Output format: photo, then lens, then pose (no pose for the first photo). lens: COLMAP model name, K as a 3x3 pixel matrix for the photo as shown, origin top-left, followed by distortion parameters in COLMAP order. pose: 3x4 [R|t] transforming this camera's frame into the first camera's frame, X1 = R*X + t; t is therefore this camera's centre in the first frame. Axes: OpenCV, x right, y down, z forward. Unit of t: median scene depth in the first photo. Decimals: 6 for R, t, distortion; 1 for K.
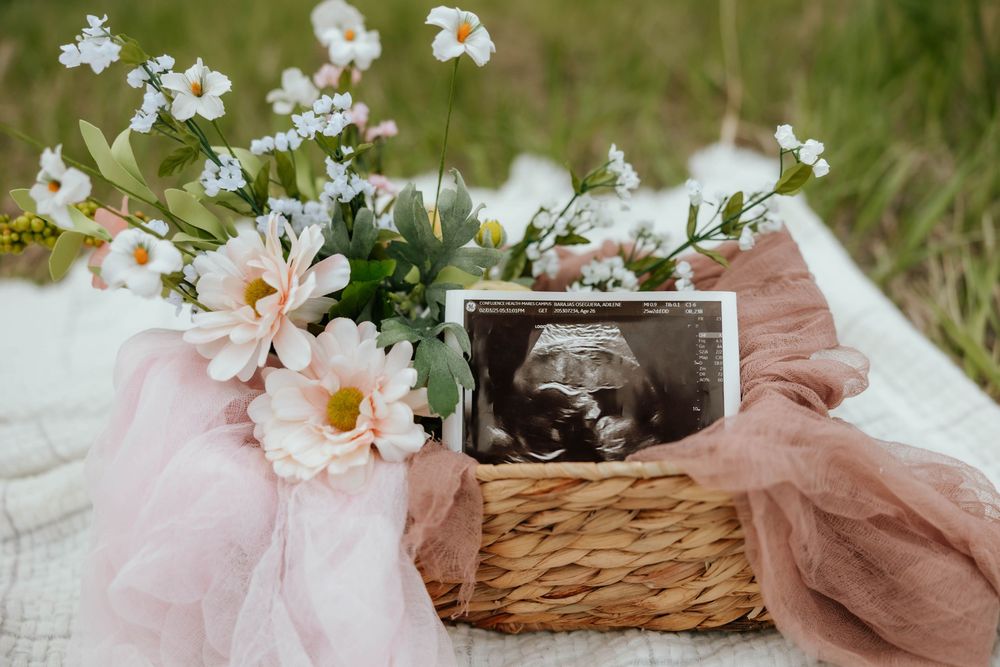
lens RADIAL K [[924.8, 0, 496.8], [0, 924.8, 349.7], [0, 0, 1]] dist [-0.016139, -0.005092]
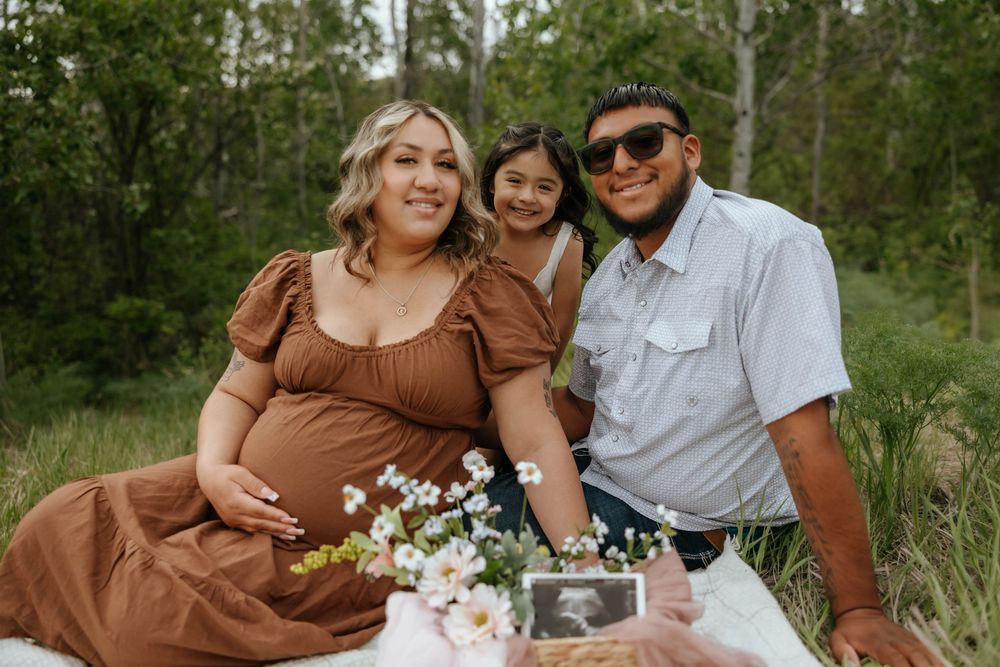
lens RADIAL K [[924.8, 0, 496.8], [0, 924.8, 349.7], [0, 0, 1]] dist [-0.016139, -0.005092]
pose [[0.996844, -0.013830, -0.078174, 0.075854], [-0.018389, 0.917704, -0.396840, 0.366506], [0.077228, 0.397025, 0.914553, -1.488162]]
